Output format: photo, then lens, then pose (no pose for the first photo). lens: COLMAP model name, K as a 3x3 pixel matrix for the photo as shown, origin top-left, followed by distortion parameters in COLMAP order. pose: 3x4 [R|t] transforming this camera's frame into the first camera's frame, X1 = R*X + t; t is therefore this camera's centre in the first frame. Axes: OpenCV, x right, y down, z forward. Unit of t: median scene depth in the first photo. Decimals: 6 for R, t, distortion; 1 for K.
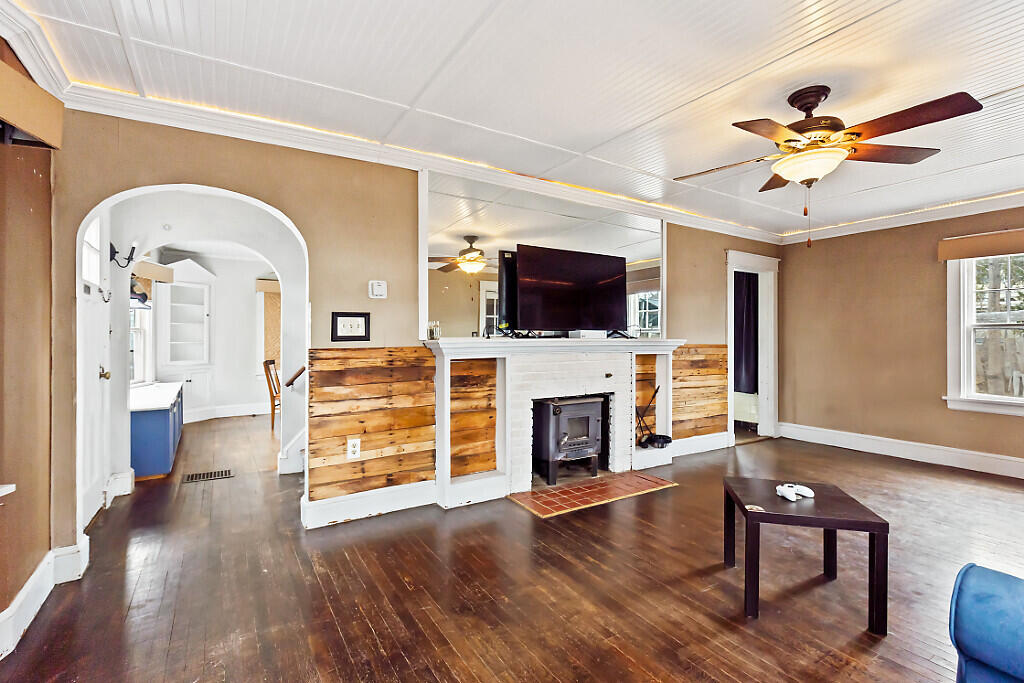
lens RADIAL K [[463.8, 0, 515.2], [0, 463.8, 337.9], [0, 0, 1]] dist [0.000940, -0.000824]
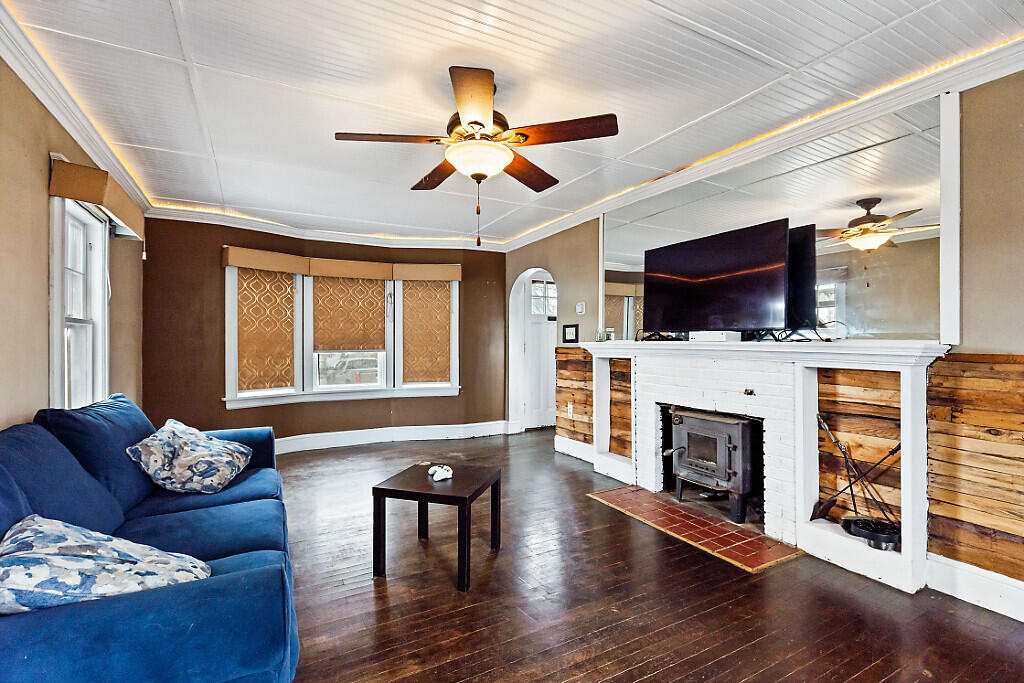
lens RADIAL K [[463.8, 0, 515.2], [0, 463.8, 337.9], [0, 0, 1]] dist [0.000940, -0.000824]
pose [[-0.041124, -0.004011, -0.999146, 1.101011], [0.006606, 0.999969, -0.004286, -0.003605], [0.999132, -0.006777, -0.041096, 0.779310]]
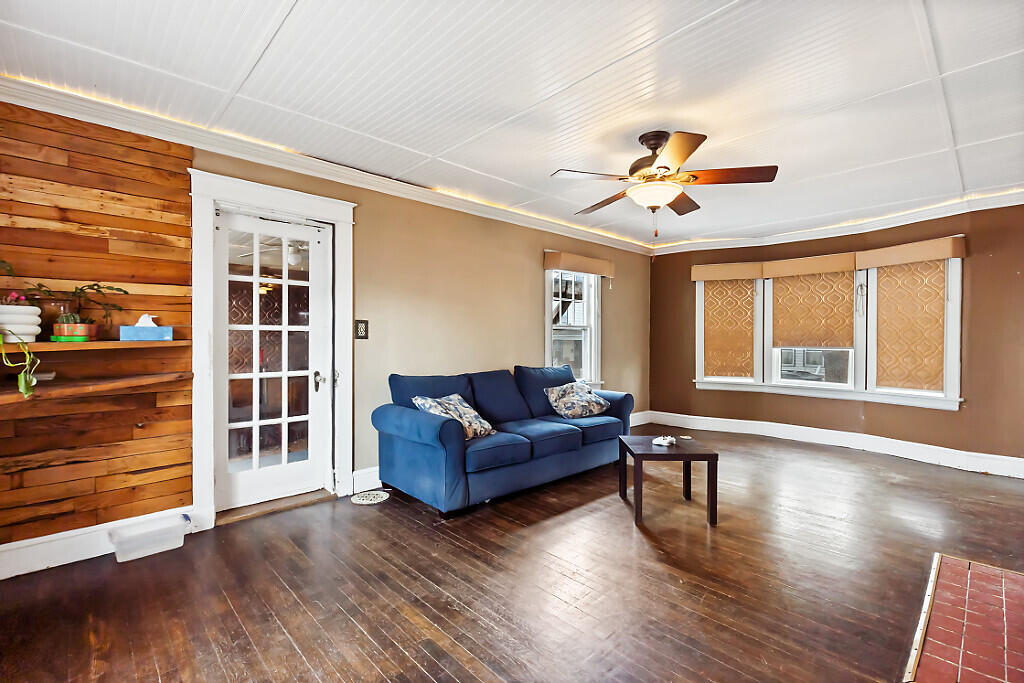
lens RADIAL K [[463.8, 0, 515.2], [0, 463.8, 337.9], [0, 0, 1]] dist [0.000940, -0.000824]
pose [[-0.977761, 0.002277, -0.209711, -0.843392], [0.003339, 0.999983, -0.004711, 0.039101], [0.209697, -0.005306, -0.977752, 6.449234]]
